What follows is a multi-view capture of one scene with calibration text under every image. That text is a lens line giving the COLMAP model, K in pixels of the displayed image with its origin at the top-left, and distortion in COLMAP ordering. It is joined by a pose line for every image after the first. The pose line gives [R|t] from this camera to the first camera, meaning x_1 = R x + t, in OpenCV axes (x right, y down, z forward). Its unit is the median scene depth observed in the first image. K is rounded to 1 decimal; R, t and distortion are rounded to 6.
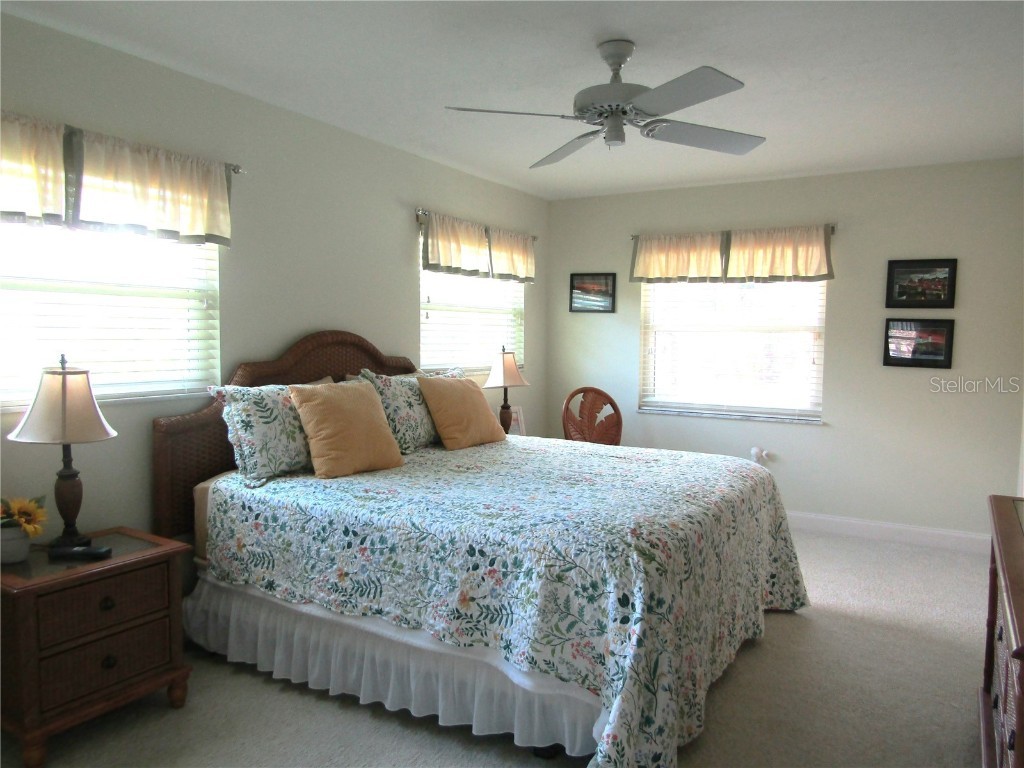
lens RADIAL K [[732.3, 0, 512.0], [0, 732.3, 384.0], [0, 0, 1]] dist [-0.005854, 0.001994]
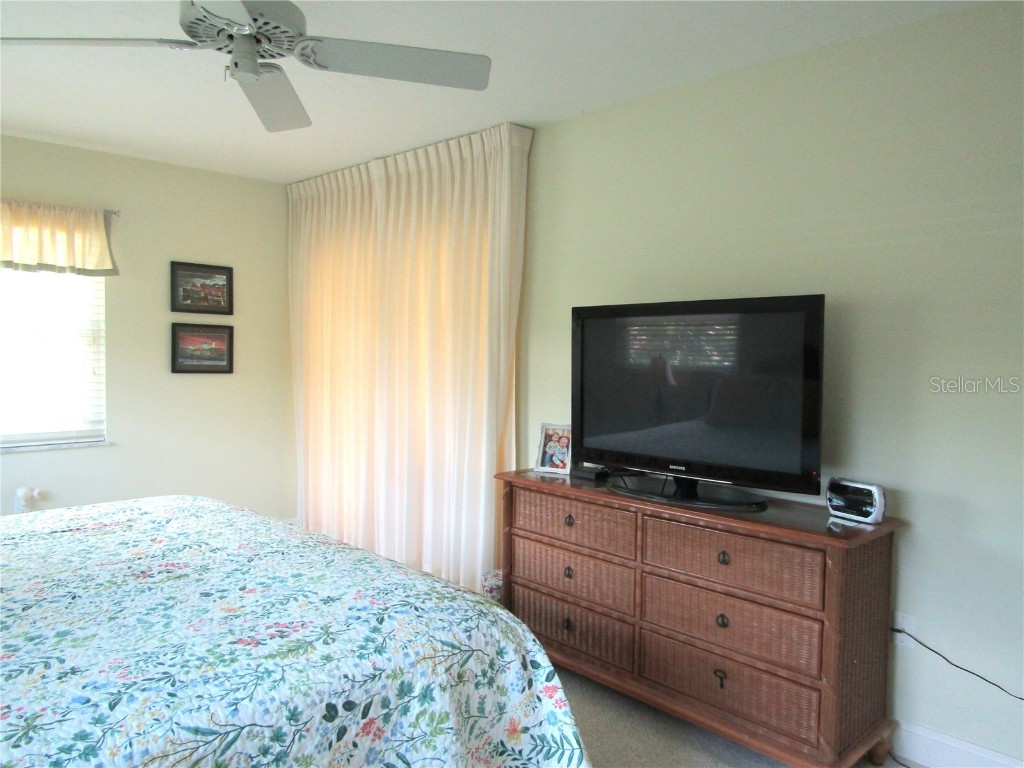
lens RADIAL K [[732.3, 0, 512.0], [0, 732.3, 384.0], [0, 0, 1]] dist [-0.005854, 0.001994]
pose [[0.255147, -0.055716, 0.965296, -0.581839], [0.051332, 0.997711, 0.044019, -0.061006], [-0.965539, 0.038319, 0.257423, 0.686100]]
